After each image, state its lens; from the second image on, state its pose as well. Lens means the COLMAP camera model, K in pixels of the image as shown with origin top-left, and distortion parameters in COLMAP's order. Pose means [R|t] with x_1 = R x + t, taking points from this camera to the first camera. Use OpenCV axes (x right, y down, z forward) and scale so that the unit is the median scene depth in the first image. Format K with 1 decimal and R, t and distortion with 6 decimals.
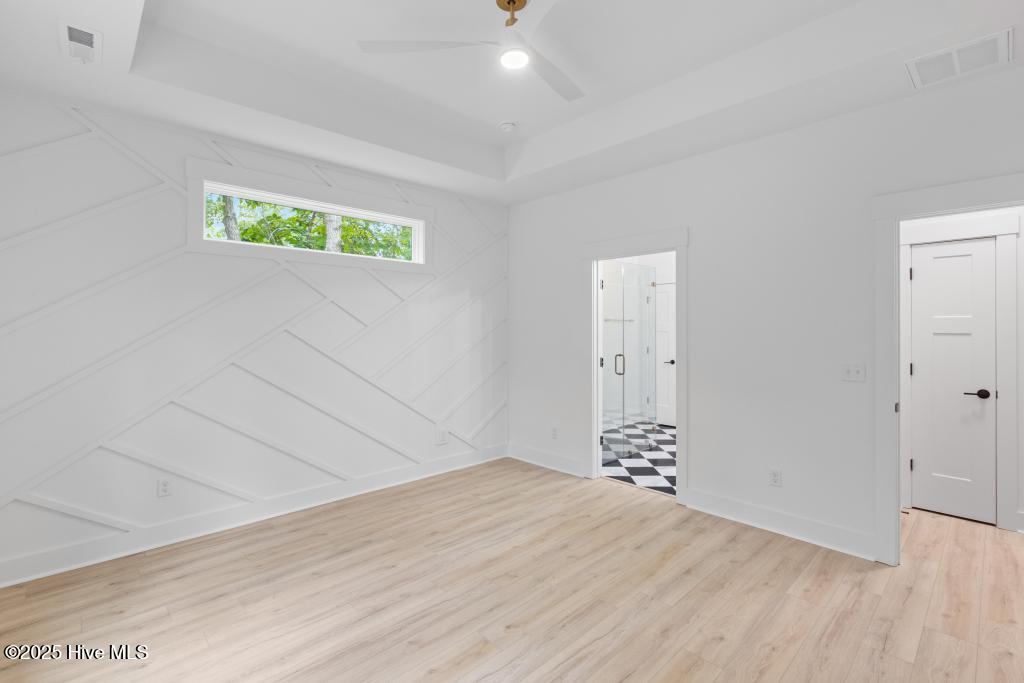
lens RADIAL K [[465.0, 0, 510.6], [0, 465.0, 337.5], [0, 0, 1]] dist [0.002992, 0.000198]
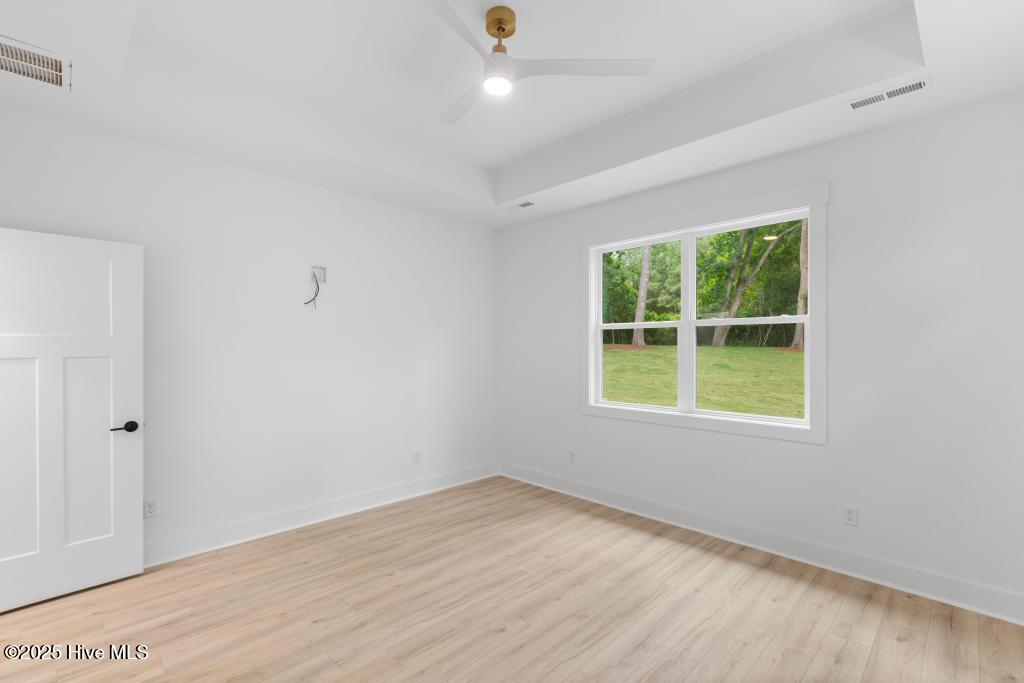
lens RADIAL K [[465.0, 0, 507.0], [0, 465.0, 343.1], [0, 0, 1]] dist [0.002992, 0.000198]
pose [[-0.999952, -0.000739, -0.009738, -0.003535], [-0.000802, 0.999979, 0.006429, -0.040425], [0.009733, 0.006436, -0.999932, 2.050691]]
